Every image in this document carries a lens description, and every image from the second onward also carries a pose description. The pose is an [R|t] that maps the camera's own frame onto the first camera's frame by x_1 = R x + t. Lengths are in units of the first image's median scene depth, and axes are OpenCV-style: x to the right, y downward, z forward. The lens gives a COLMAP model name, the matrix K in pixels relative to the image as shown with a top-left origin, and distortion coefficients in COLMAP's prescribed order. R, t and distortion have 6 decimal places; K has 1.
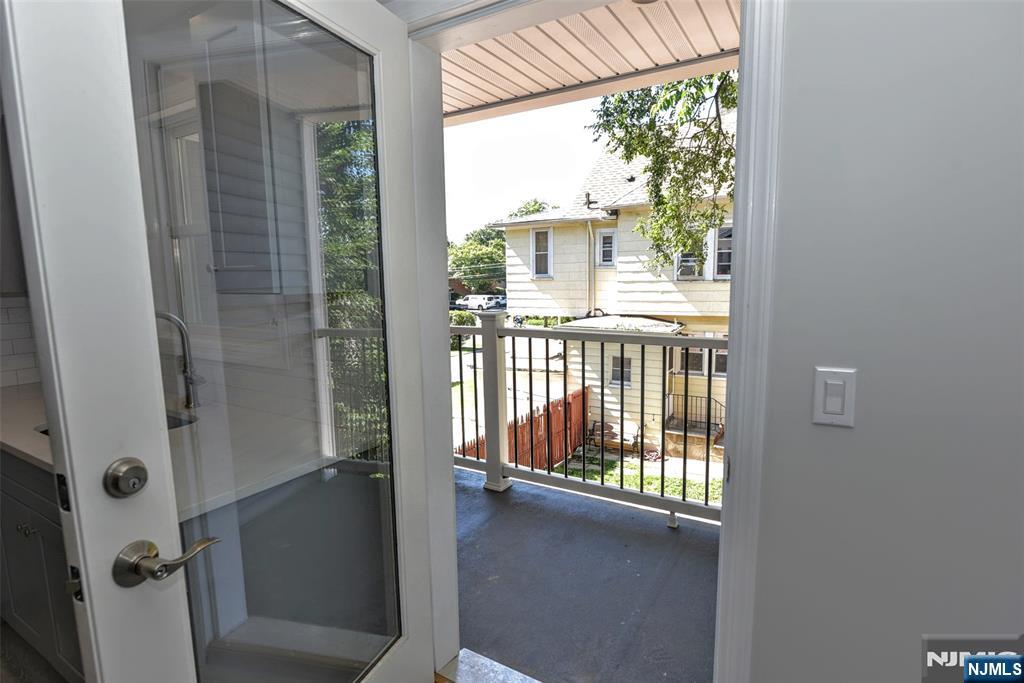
lens RADIAL K [[522.9, 0, 512.0], [0, 522.9, 341.5], [0, 0, 1]] dist [-0.002281, -0.000294]
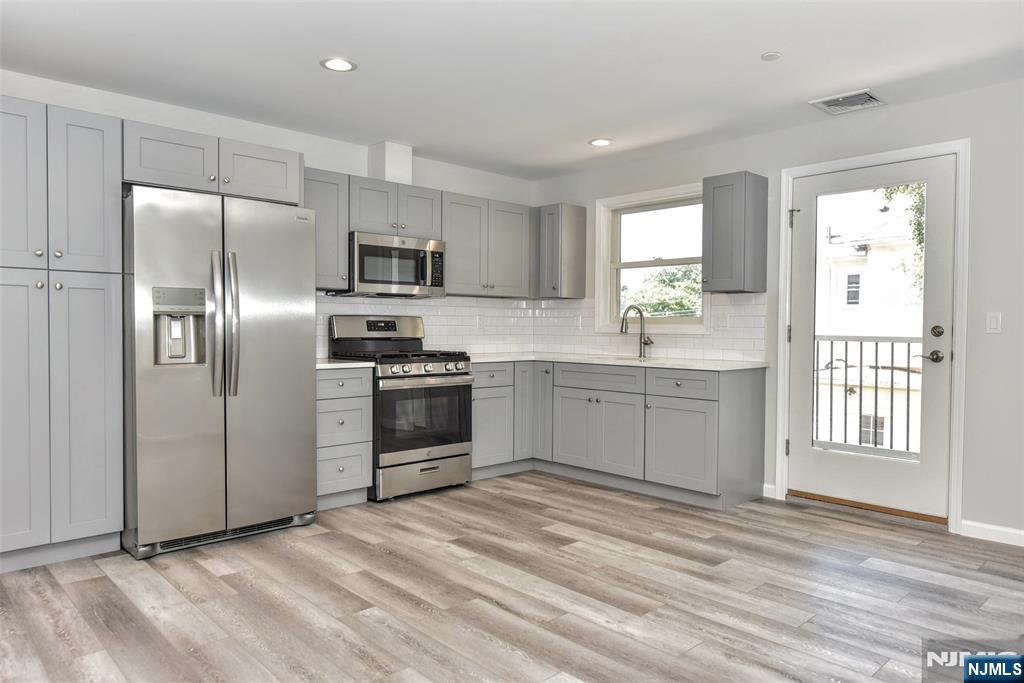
lens RADIAL K [[674.0, 0, 512.0], [0, 674.0, 341.5], [0, 0, 1]] dist [0.004329, 0.002039]
pose [[0.962731, 0.028057, -0.269003, -0.057078], [-0.055657, 0.993870, -0.095528, 0.044834], [0.264674, 0.106940, 0.958390, -0.201481]]
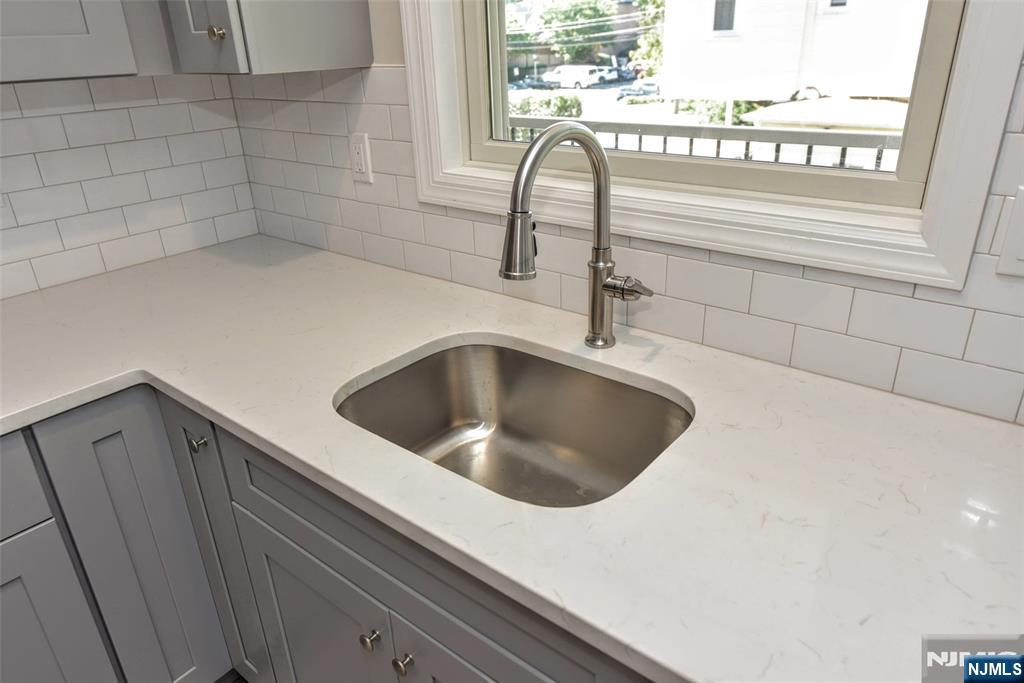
lens RADIAL K [[674.0, 0, 512.0], [0, 674.0, 341.5], [0, 0, 1]] dist [0.004329, 0.002039]
pose [[0.990657, 0.040145, -0.130336, -0.084549], [-0.000045, 0.955790, 0.294050, -0.006868], [0.136378, -0.291297, 0.946862, 0.062736]]
